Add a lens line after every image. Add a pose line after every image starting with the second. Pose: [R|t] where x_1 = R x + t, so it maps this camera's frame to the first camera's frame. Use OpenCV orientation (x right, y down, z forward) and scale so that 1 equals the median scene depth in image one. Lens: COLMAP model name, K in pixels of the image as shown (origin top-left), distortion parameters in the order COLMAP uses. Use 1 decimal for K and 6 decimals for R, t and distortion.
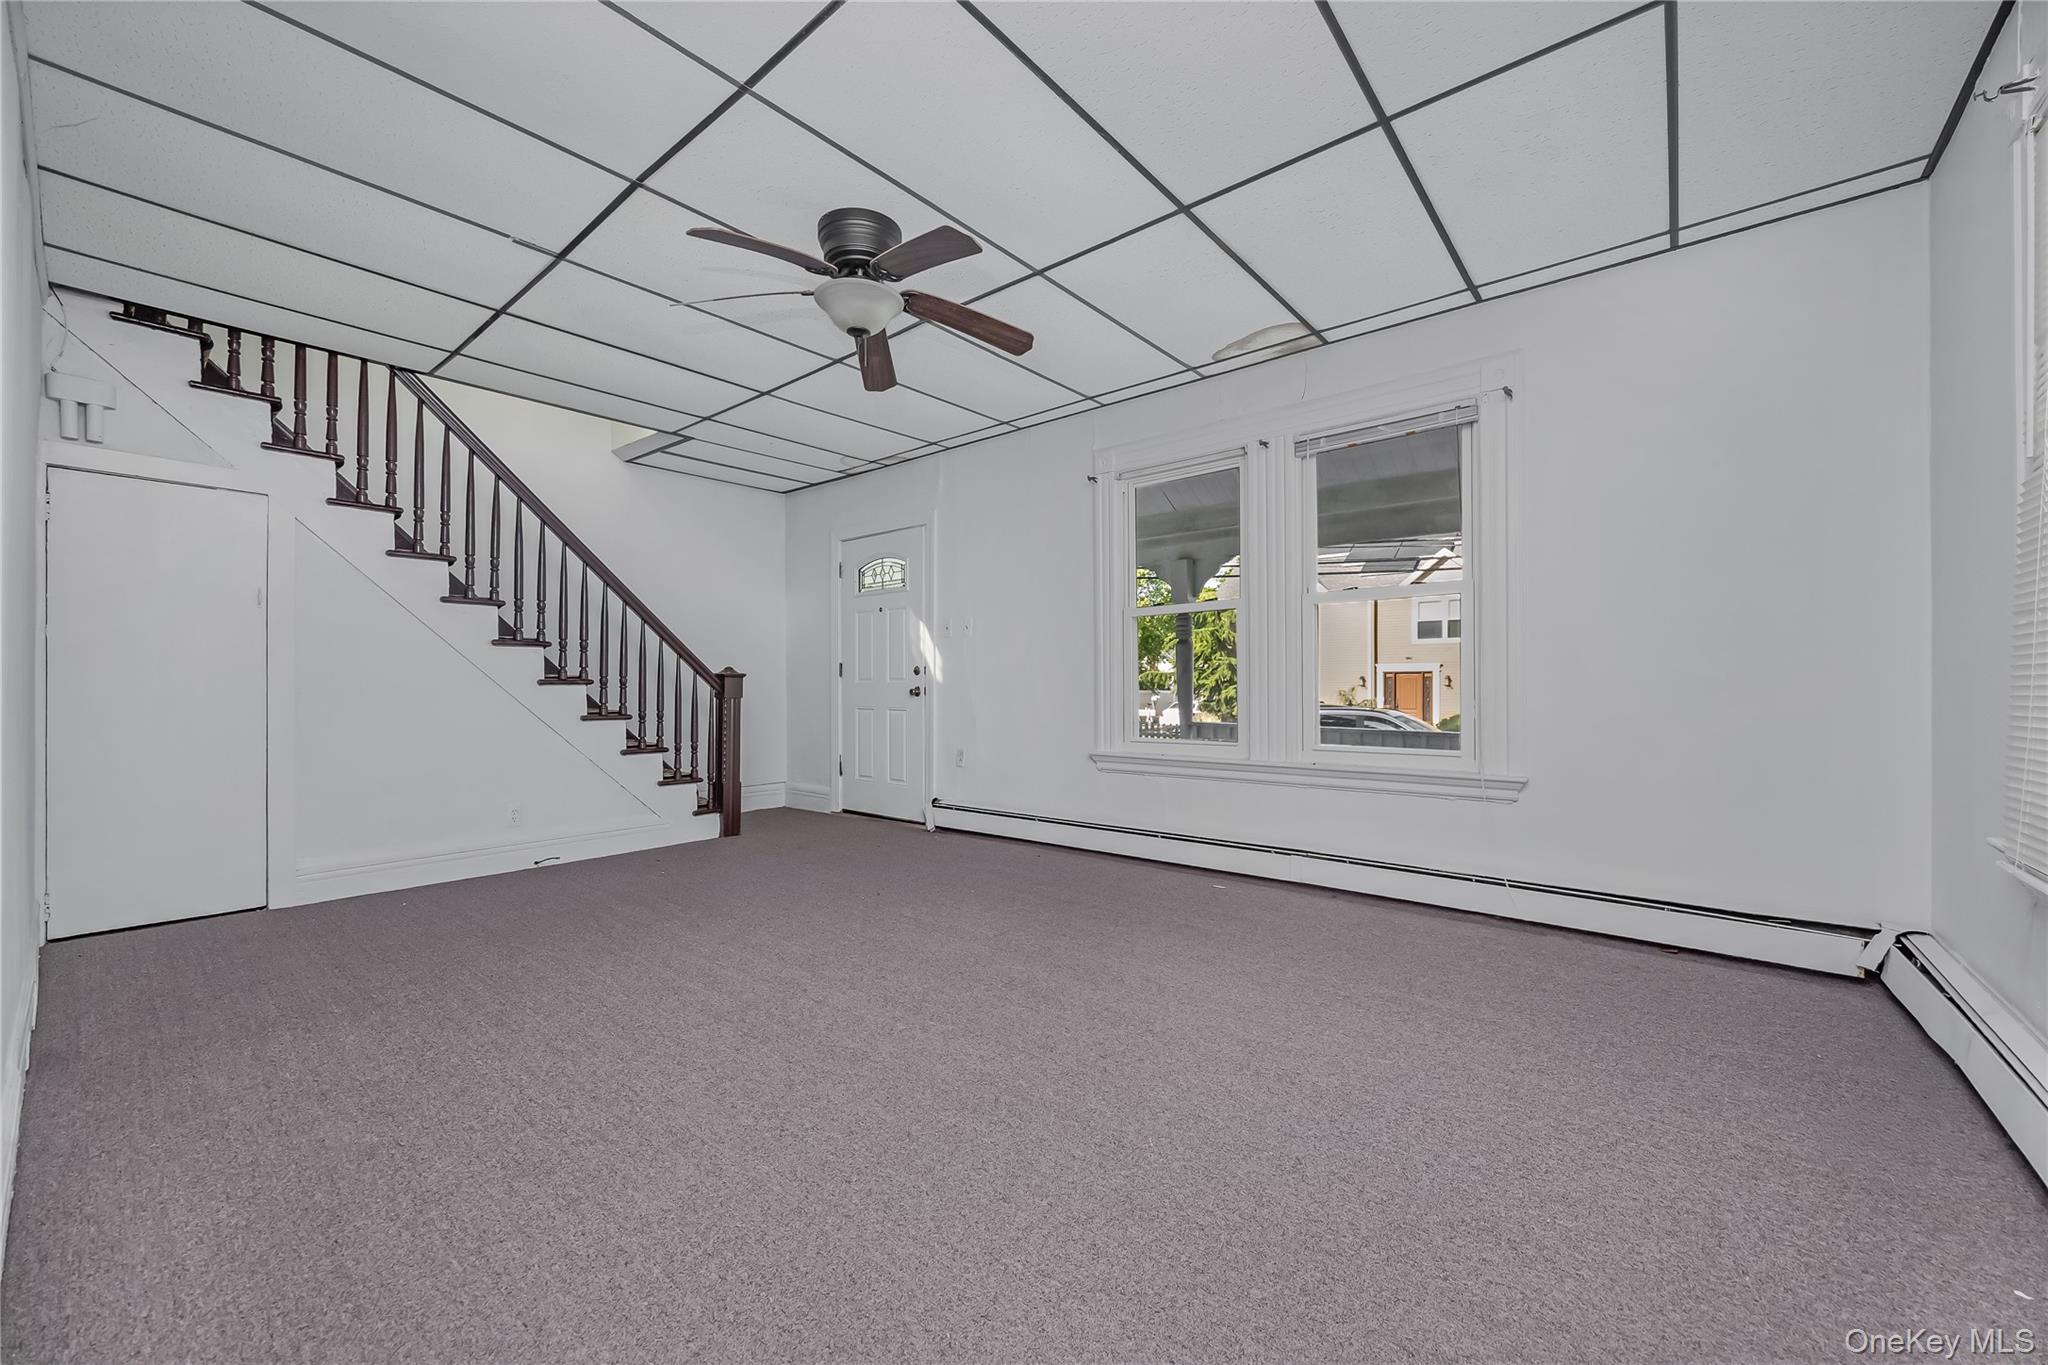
lens RADIAL K [[779.0, 0, 1017.5], [0, 779.0, 681.7], [0, 0, 1]] dist [-0.000297, 0.000473]
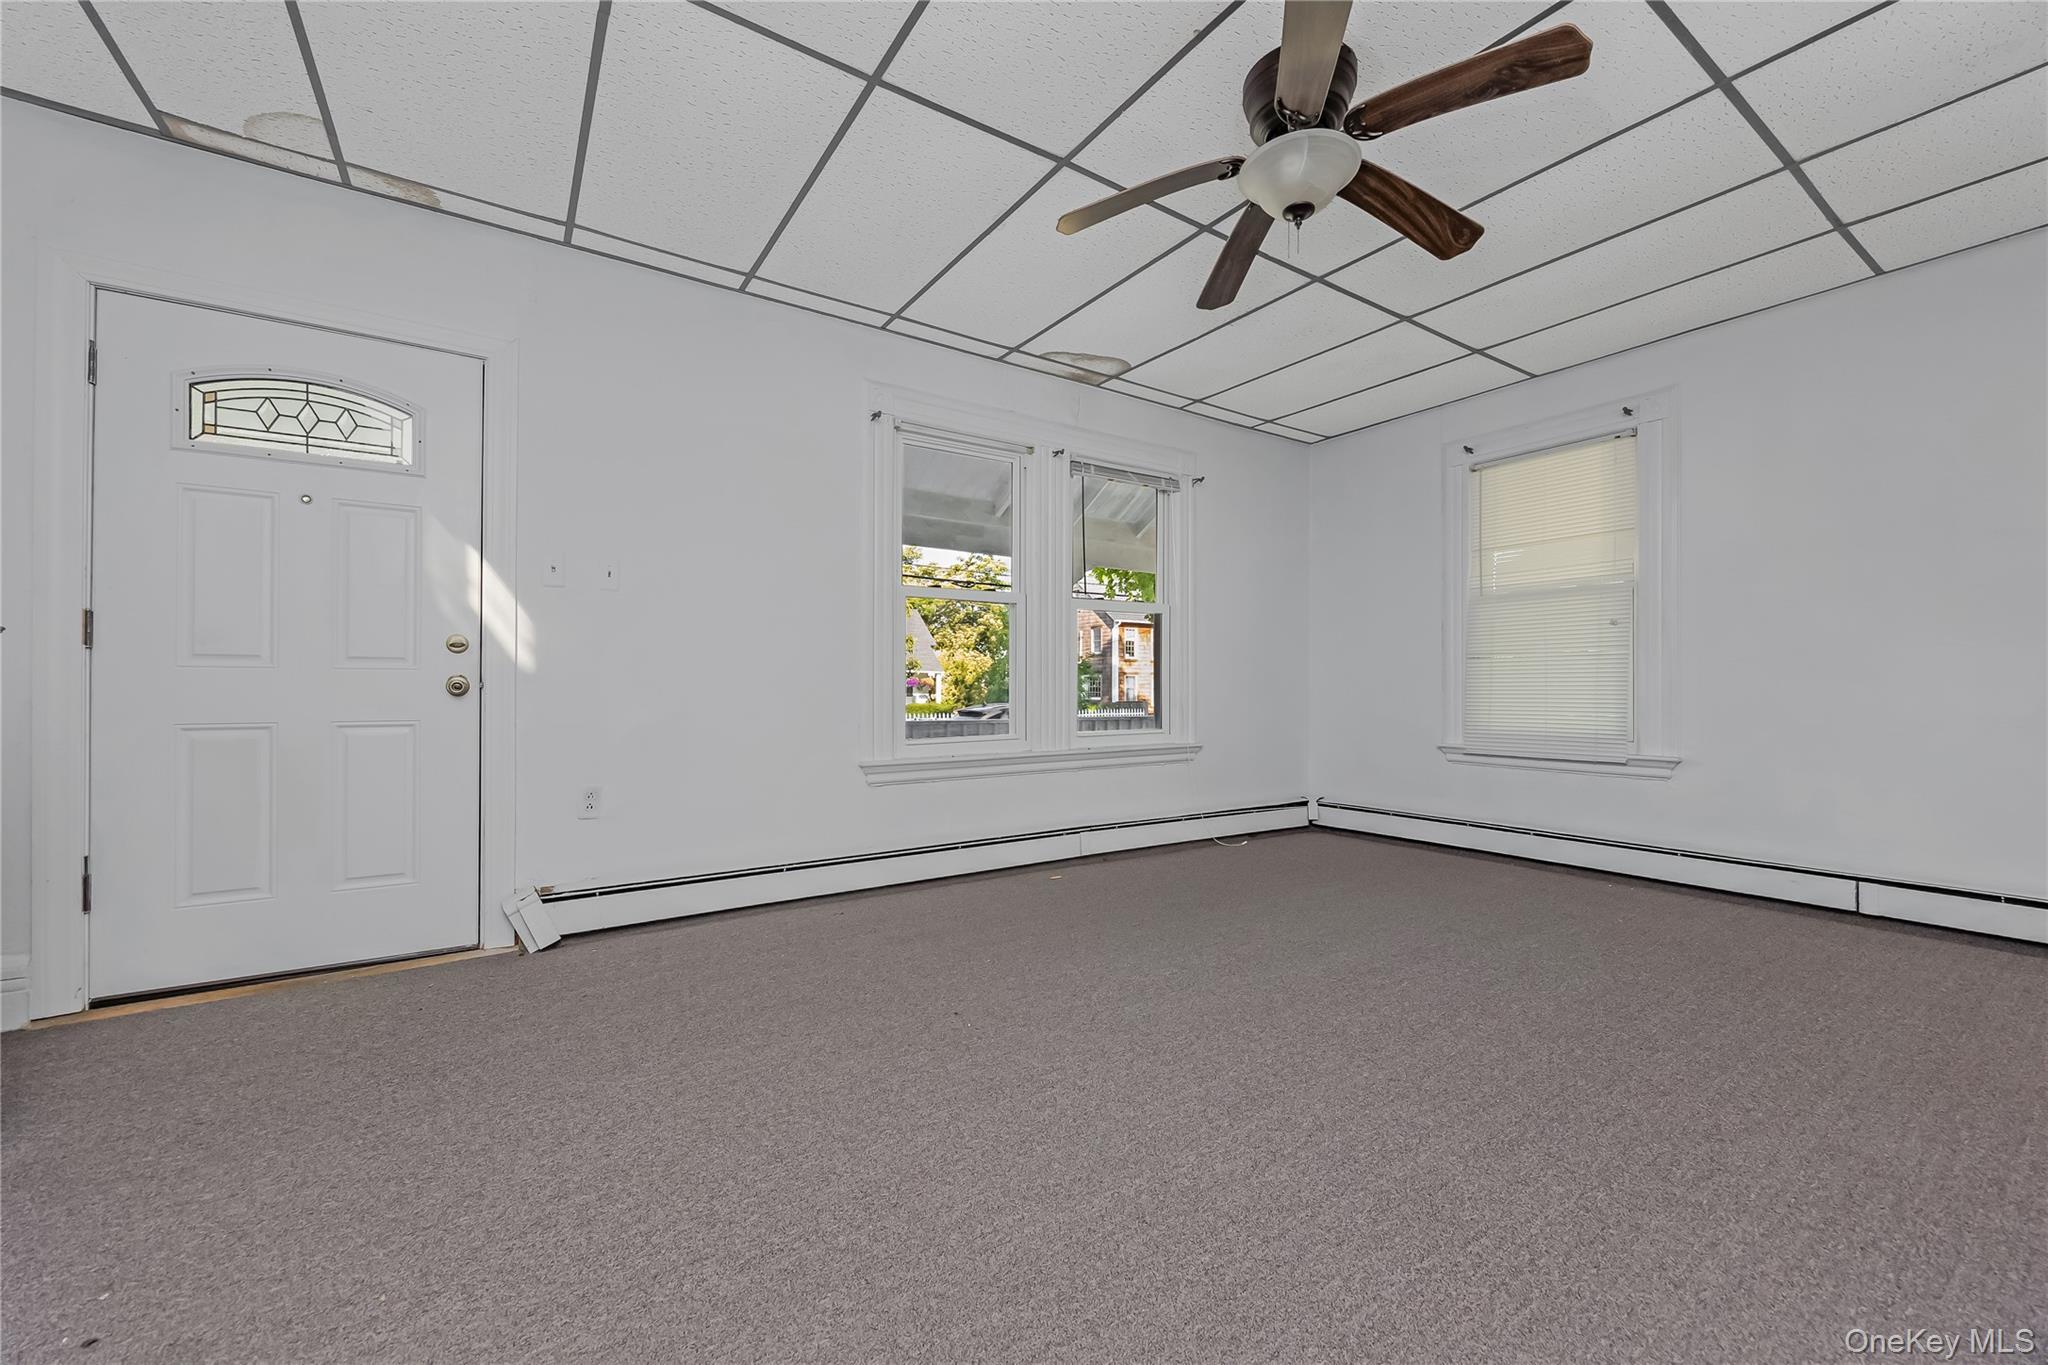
lens RADIAL K [[779.0, 0, 1031.9], [0, 779.0, 683.4], [0, 0, 1]] dist [-0.000297, 0.000473]
pose [[0.292224, 0.003962, 0.956342, -0.519861], [-0.007278, 0.999972, -0.001919, 0.008805], [-0.956322, -0.006399, 0.292245, 0.527693]]
